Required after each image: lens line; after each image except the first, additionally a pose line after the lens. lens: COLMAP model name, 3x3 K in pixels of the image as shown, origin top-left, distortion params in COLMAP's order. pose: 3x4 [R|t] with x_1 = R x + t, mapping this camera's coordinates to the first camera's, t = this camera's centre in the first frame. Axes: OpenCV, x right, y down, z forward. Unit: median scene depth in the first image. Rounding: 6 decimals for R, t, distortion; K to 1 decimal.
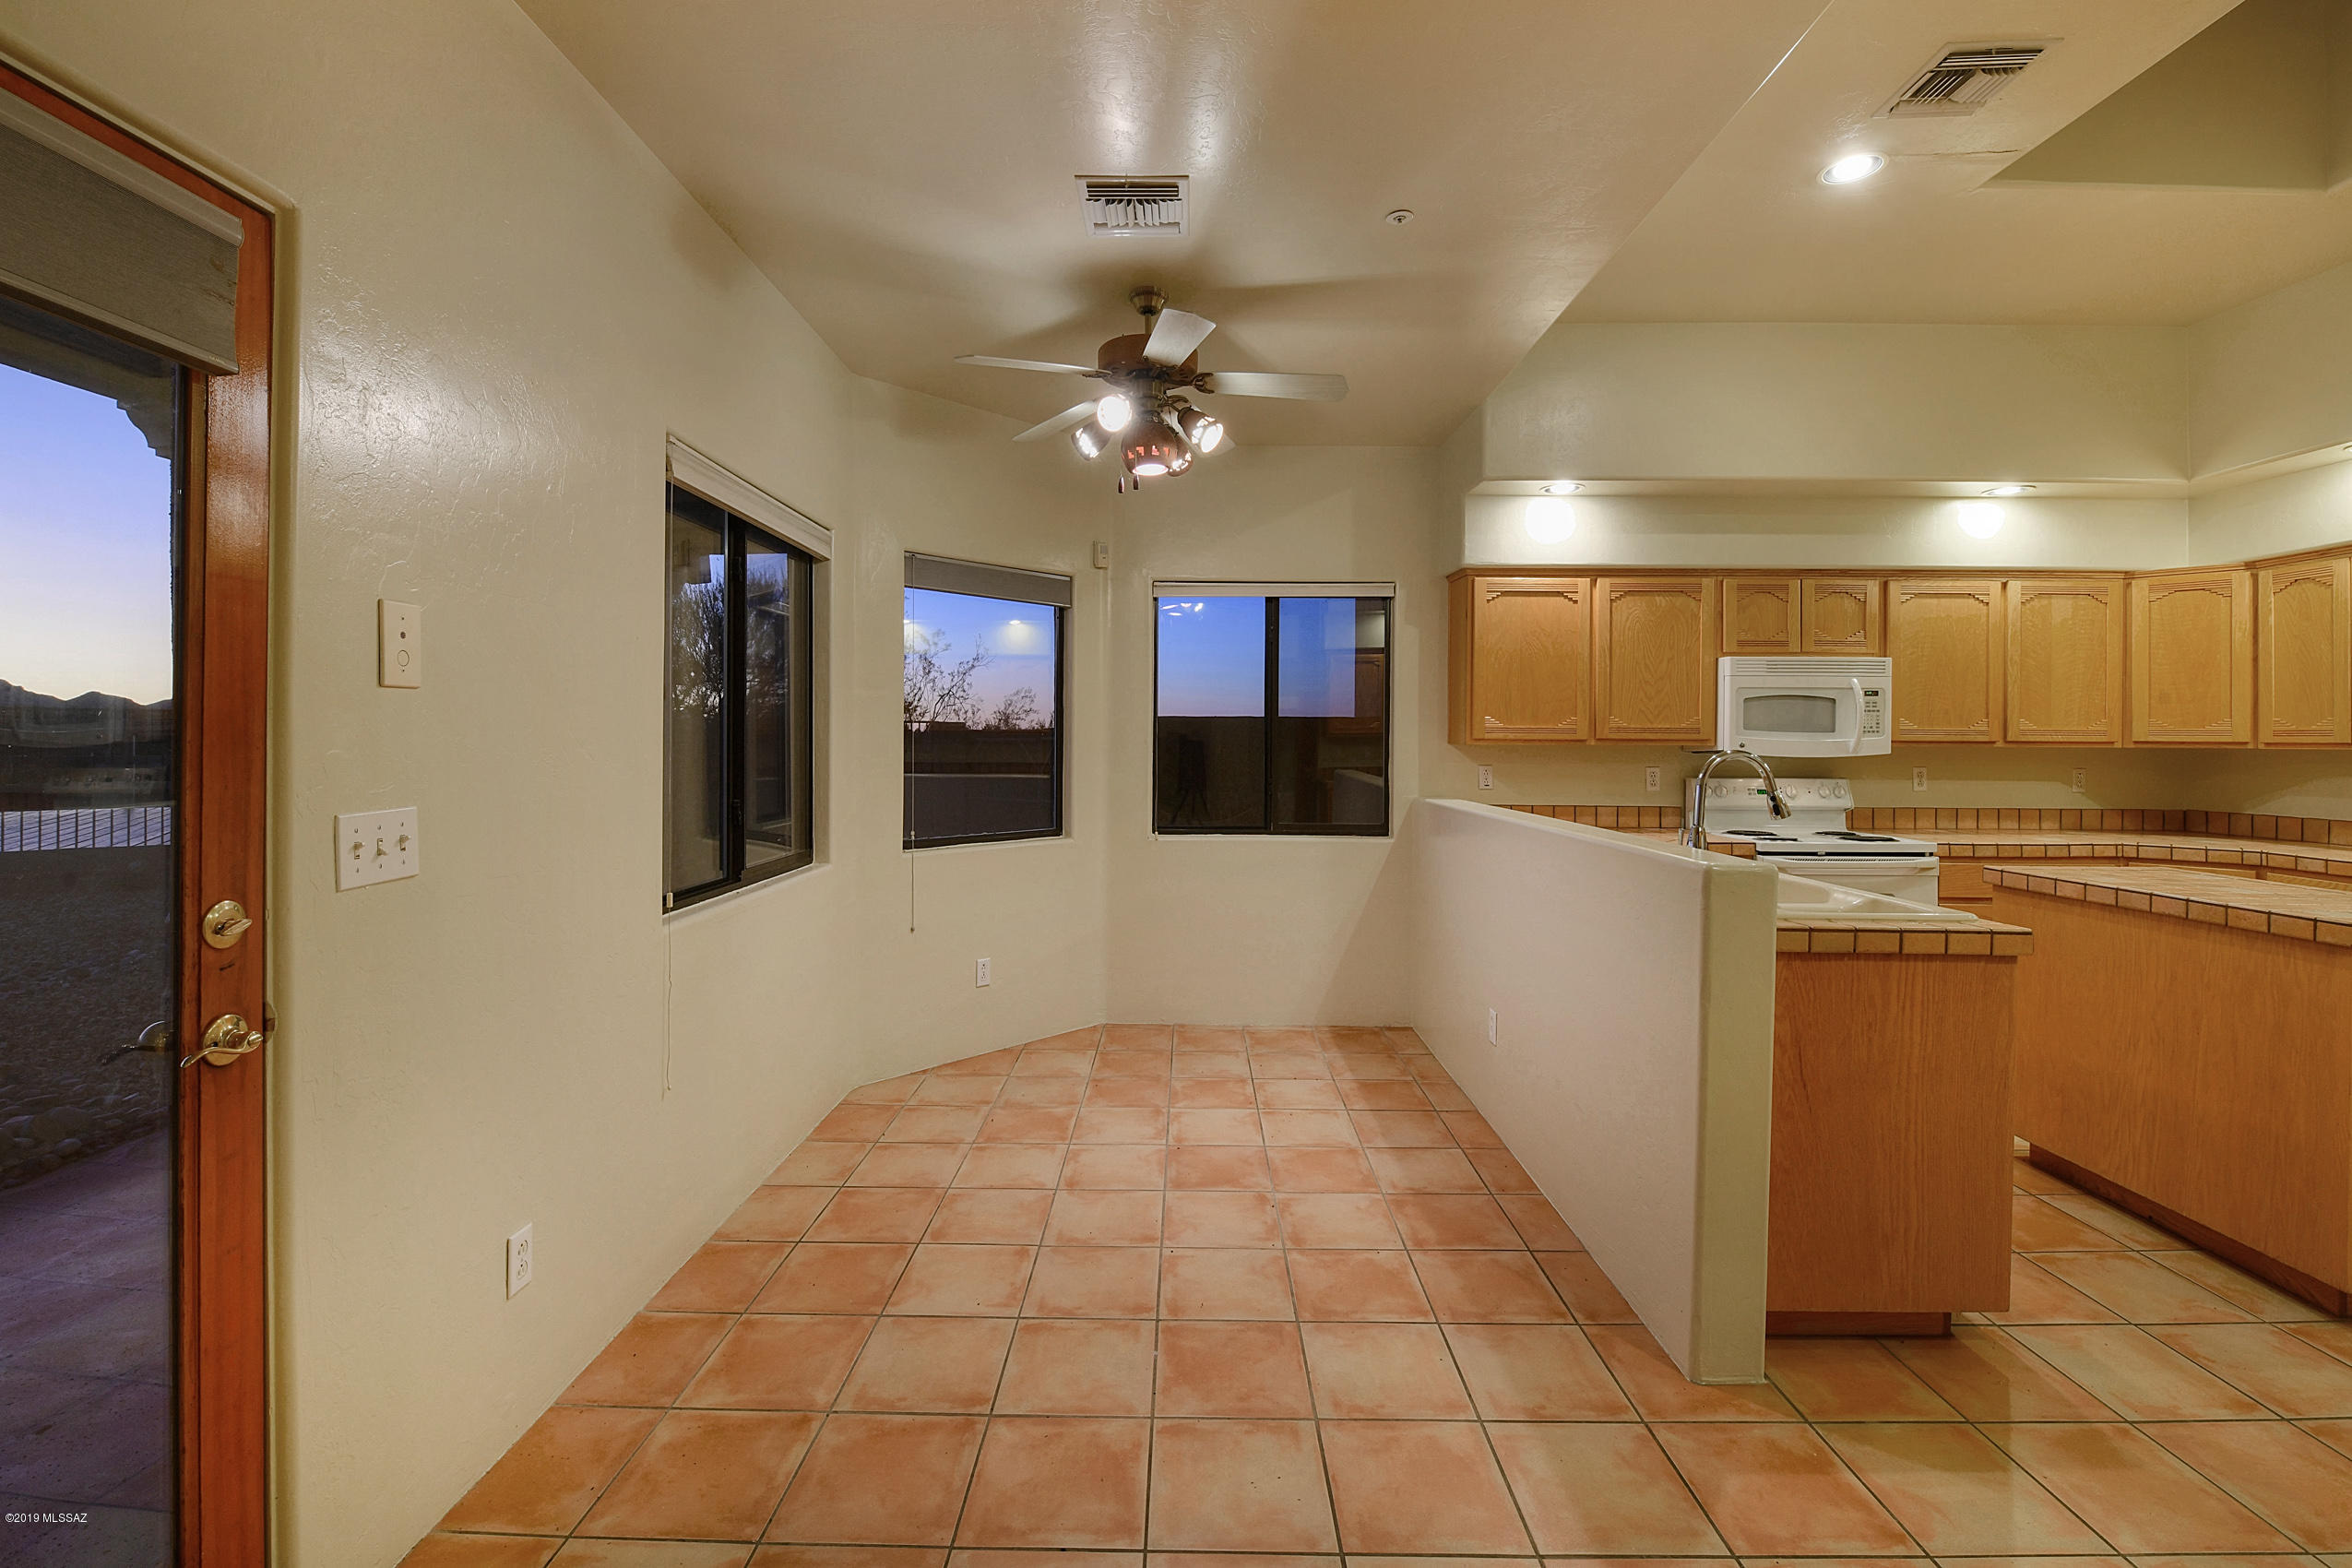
lens RADIAL K [[986.5, 0, 1178.0], [0, 986.5, 741.6], [0, 0, 1]] dist [-0.021732, -0.000387]
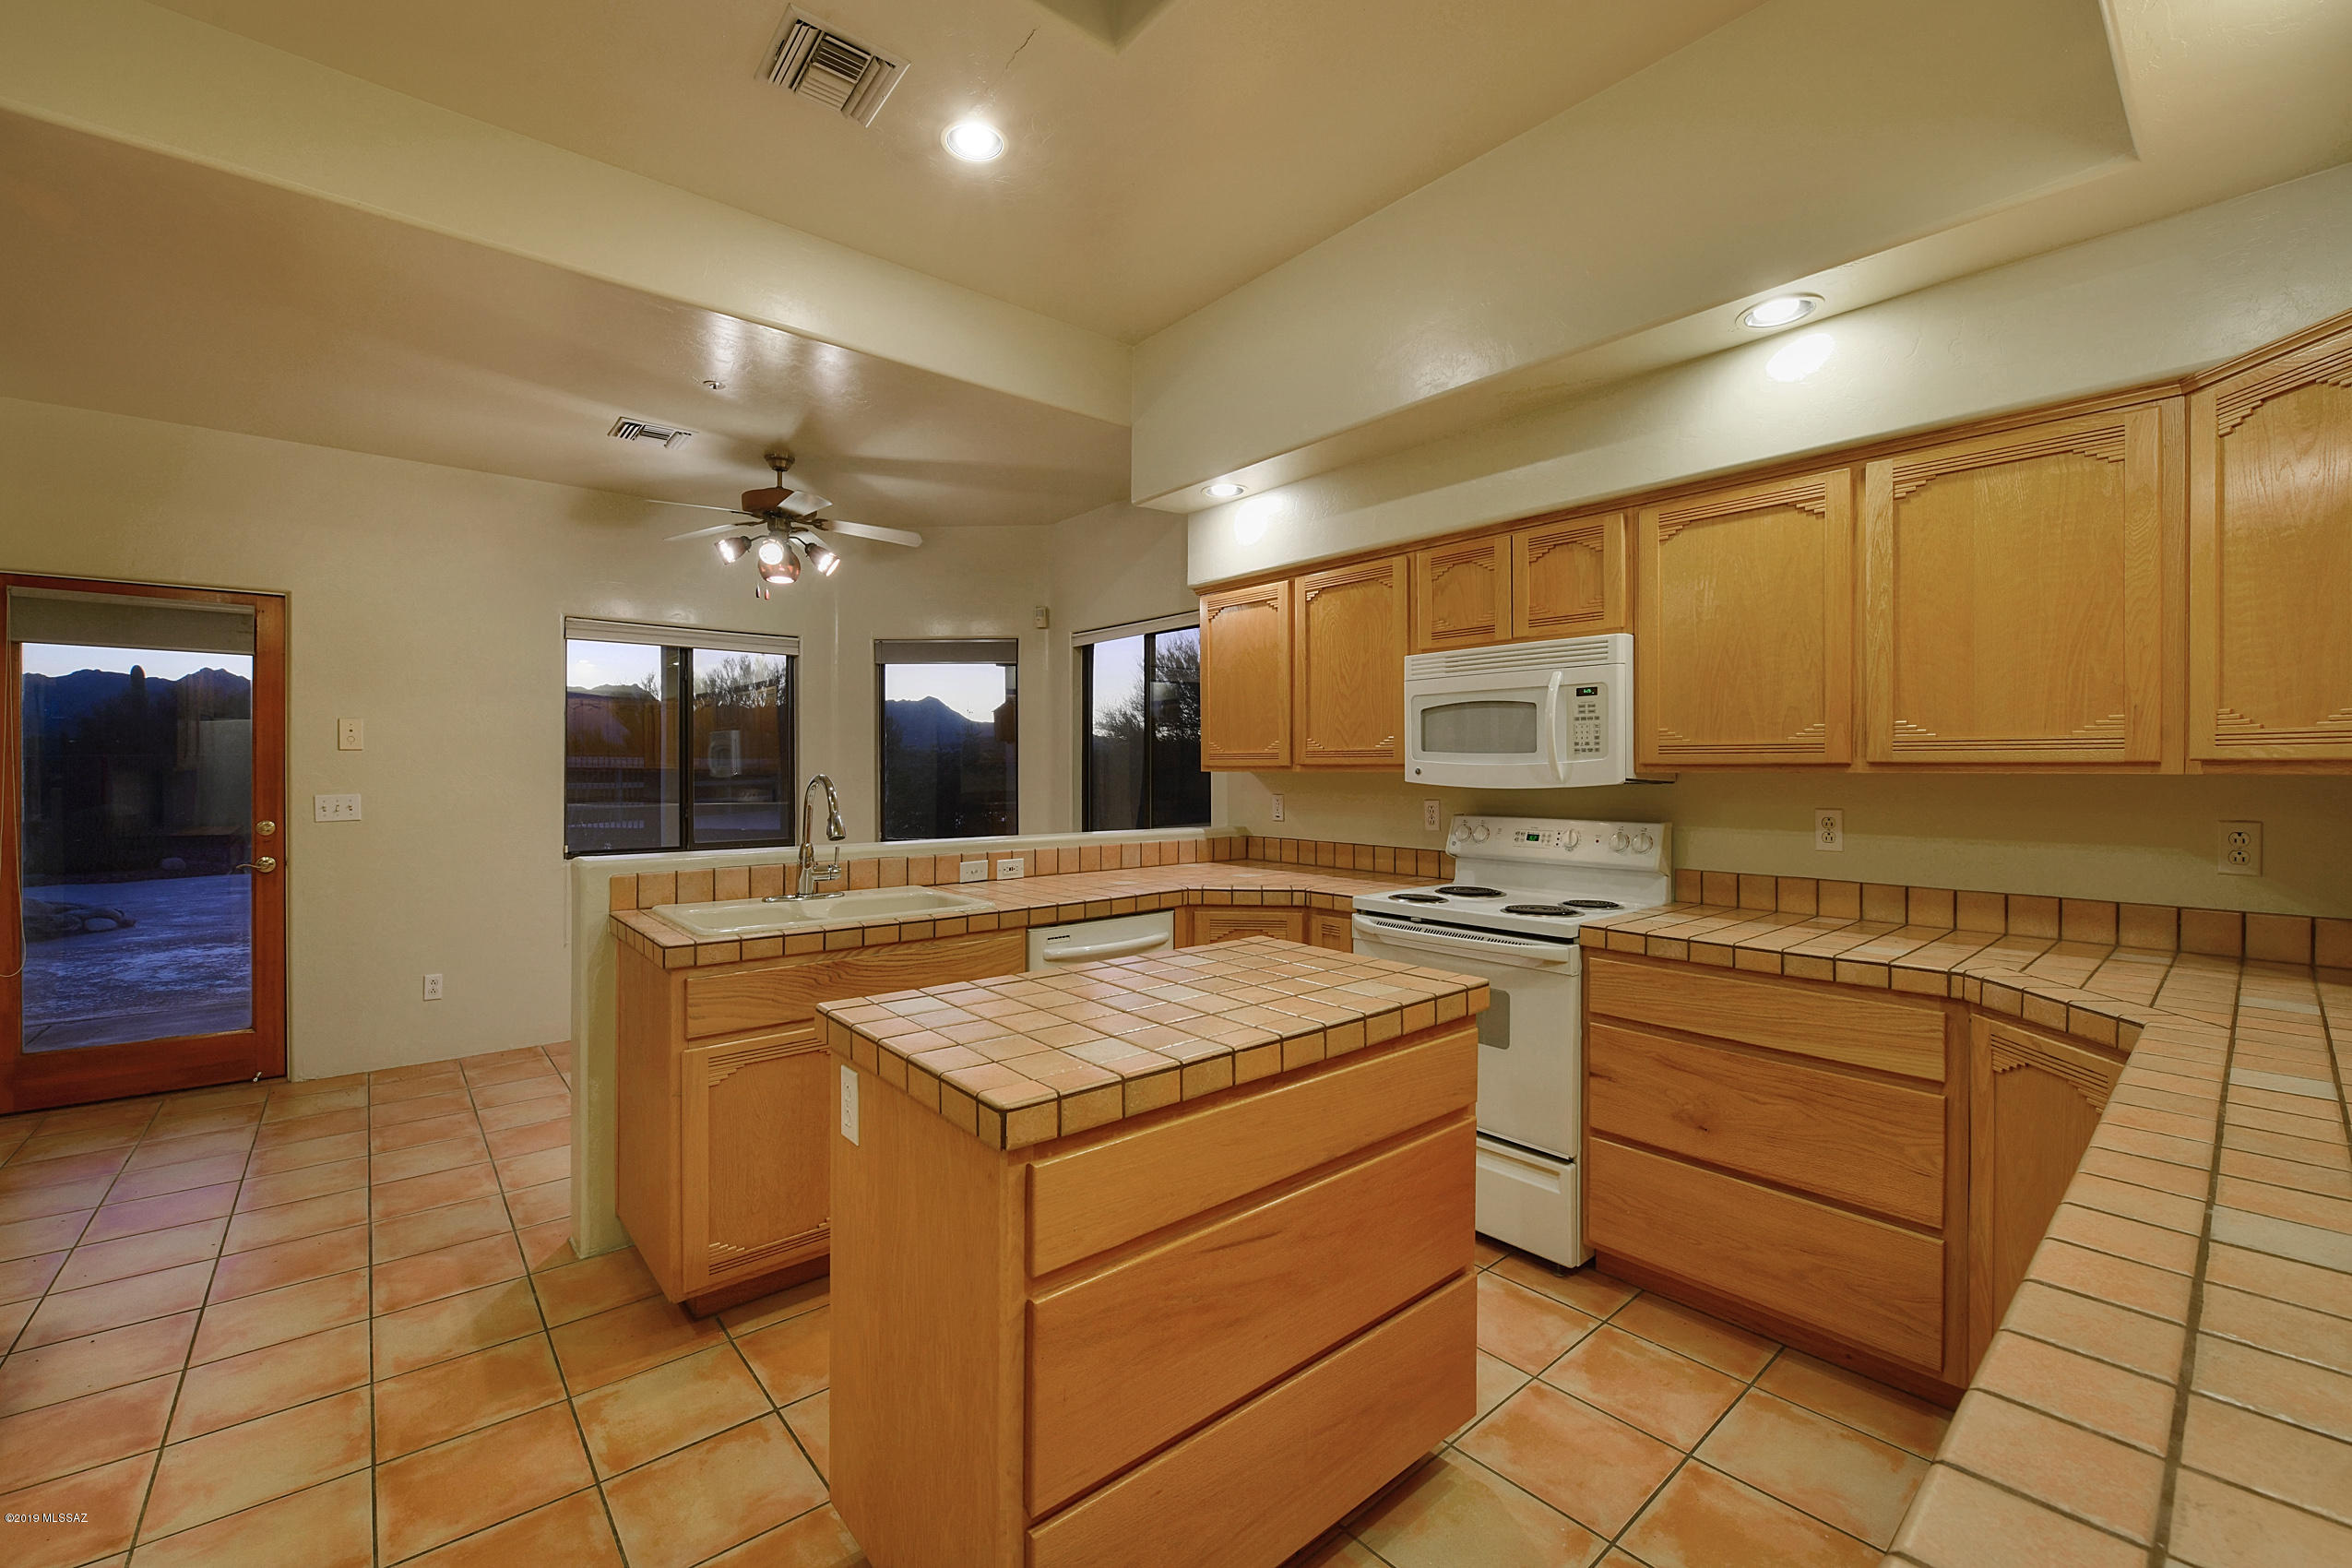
lens RADIAL K [[973.4, 0, 1161.3], [0, 973.4, 767.2], [0, 0, 1]] dist [-0.015193, -0.000256]
pose [[0.651979, -0.006638, -0.758208, 1.007866], [0.001735, 0.999972, -0.007262, 0.005576], [0.758235, 0.003419, 0.651972, 0.356749]]
